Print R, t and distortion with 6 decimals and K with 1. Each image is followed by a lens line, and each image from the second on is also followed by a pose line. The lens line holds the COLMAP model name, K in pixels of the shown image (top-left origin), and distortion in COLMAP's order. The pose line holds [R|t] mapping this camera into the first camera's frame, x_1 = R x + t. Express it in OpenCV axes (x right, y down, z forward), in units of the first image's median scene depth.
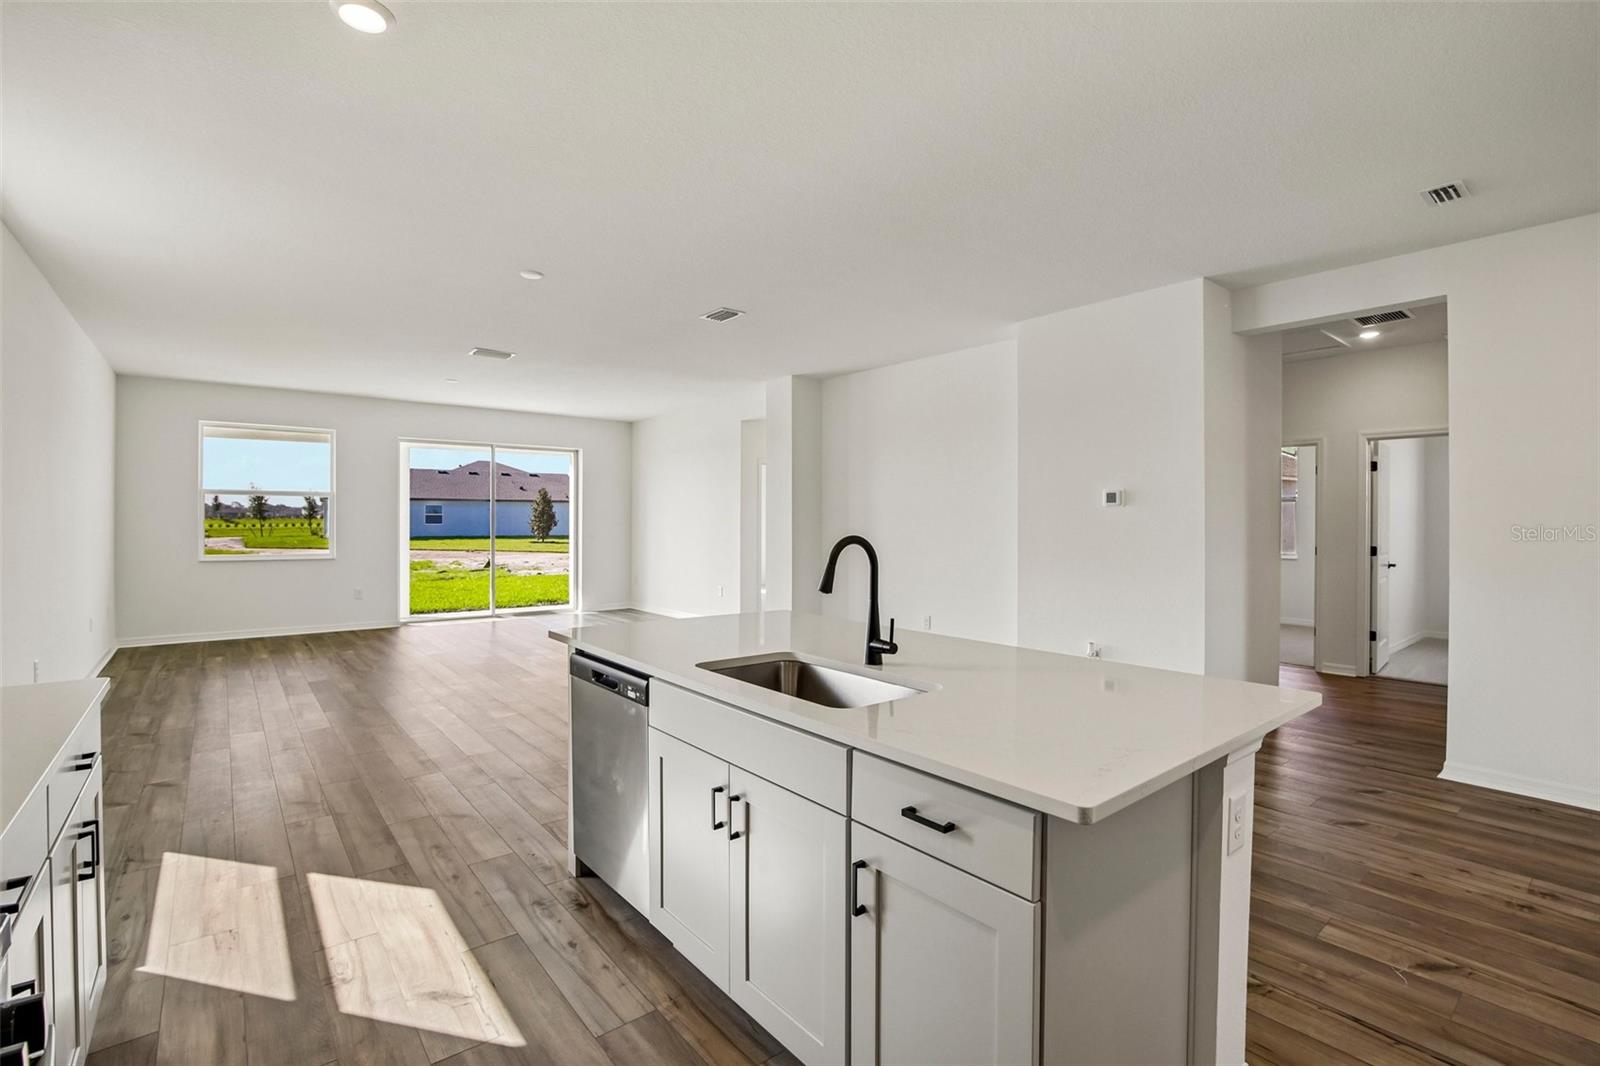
lens RADIAL K [[732.2, 0, 812.0], [0, 732.2, 522.1], [0, 0, 1]] dist [-0.039351, 0.008677]
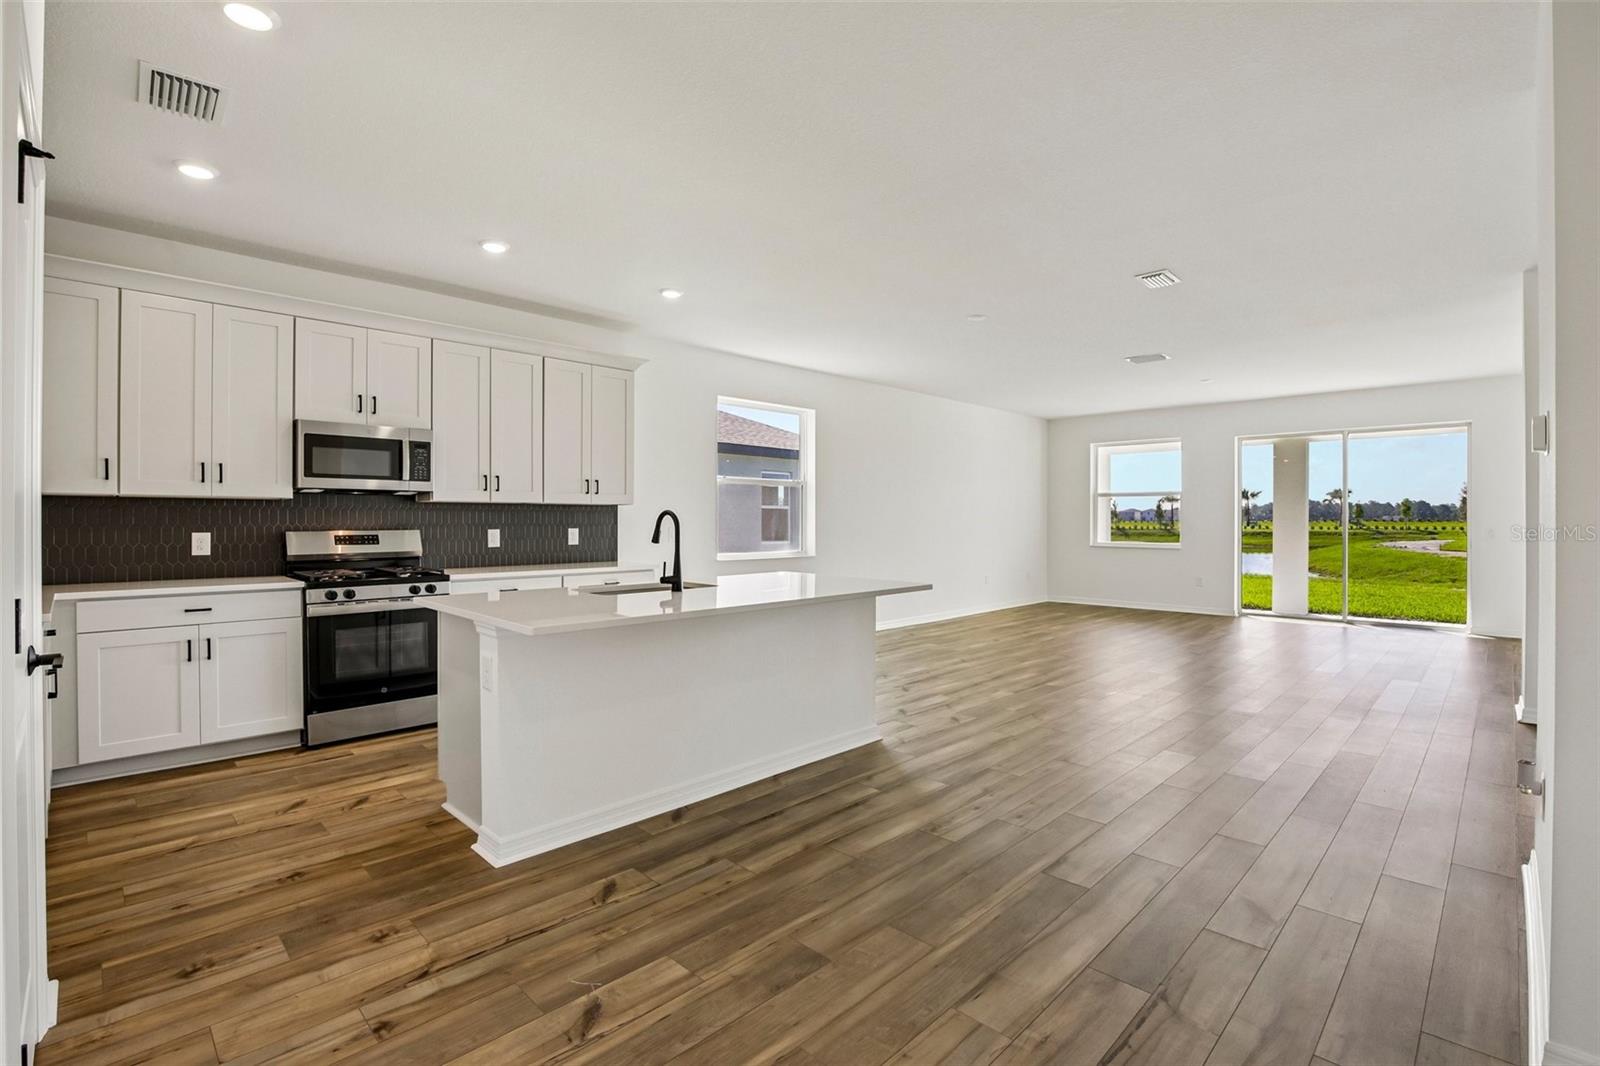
lens RADIAL K [[732.2, 0, 812.0], [0, 732.2, 522.1], [0, 0, 1]] dist [-0.039351, 0.008677]
pose [[0.105623, -0.001041, -0.994406, 0.477884], [-0.003991, 0.999991, -0.001471, 0.012936], [0.994398, 0.004124, 0.105618, 0.319014]]
